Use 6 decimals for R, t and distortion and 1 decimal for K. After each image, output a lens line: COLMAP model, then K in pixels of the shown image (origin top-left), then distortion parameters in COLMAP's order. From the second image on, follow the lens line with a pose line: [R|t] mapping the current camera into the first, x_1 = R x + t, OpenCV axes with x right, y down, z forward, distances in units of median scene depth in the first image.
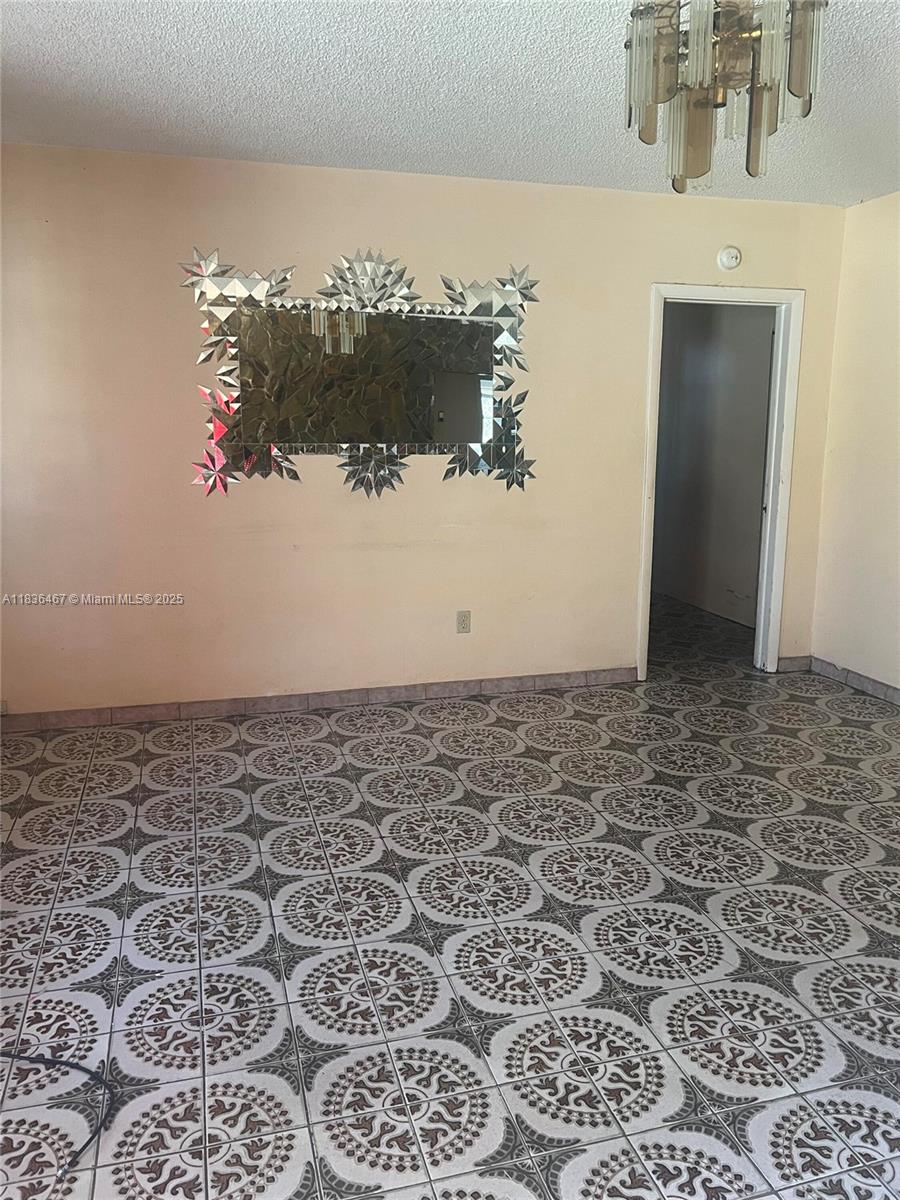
lens RADIAL K [[912.2, 0, 494.7], [0, 912.2, 588.5], [0, 0, 1]] dist [0.030310, -0.039233]
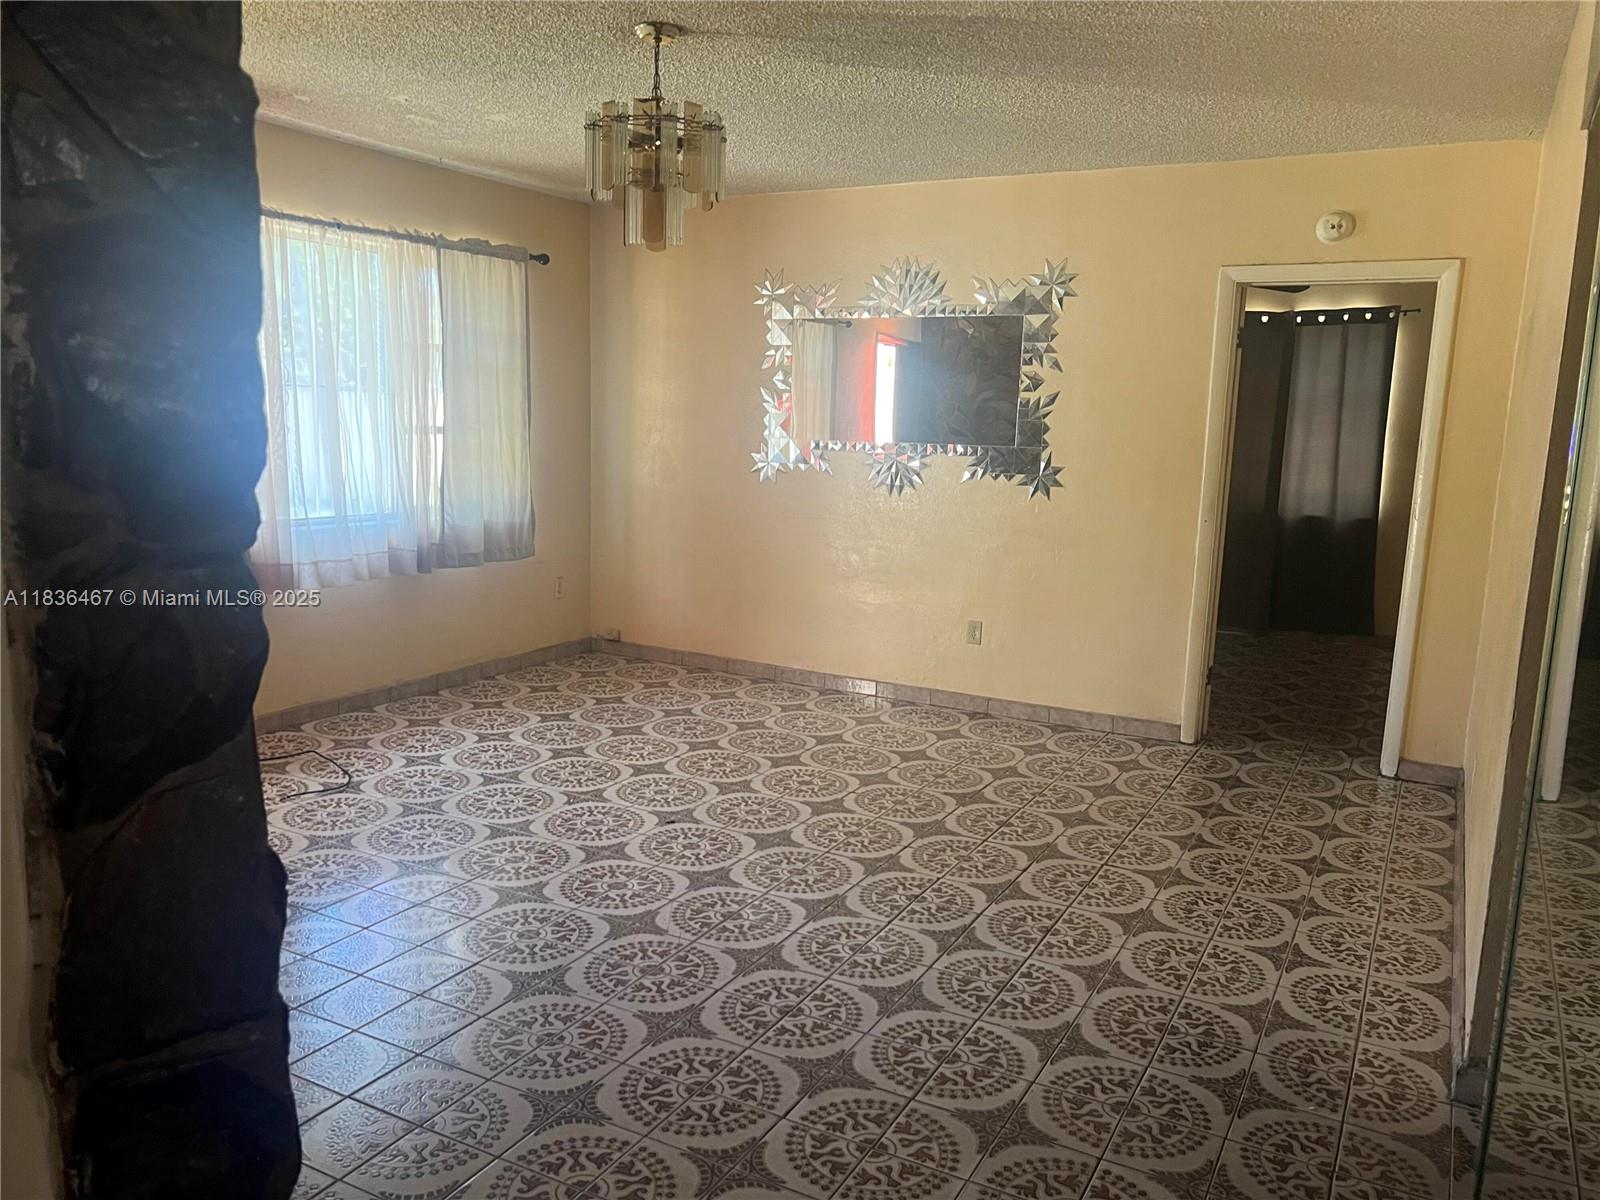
lens RADIAL K [[1216.3, 0, 808.0], [0, 1216.3, 602.6], [0, 0, 1]] dist [0.030310, -0.039233]
pose [[0.715495, 0.130140, -0.686389, 0.726034], [-0.156588, 0.987373, 0.023979, 0.003769], [0.680843, 0.090323, 0.726839, -0.046572]]
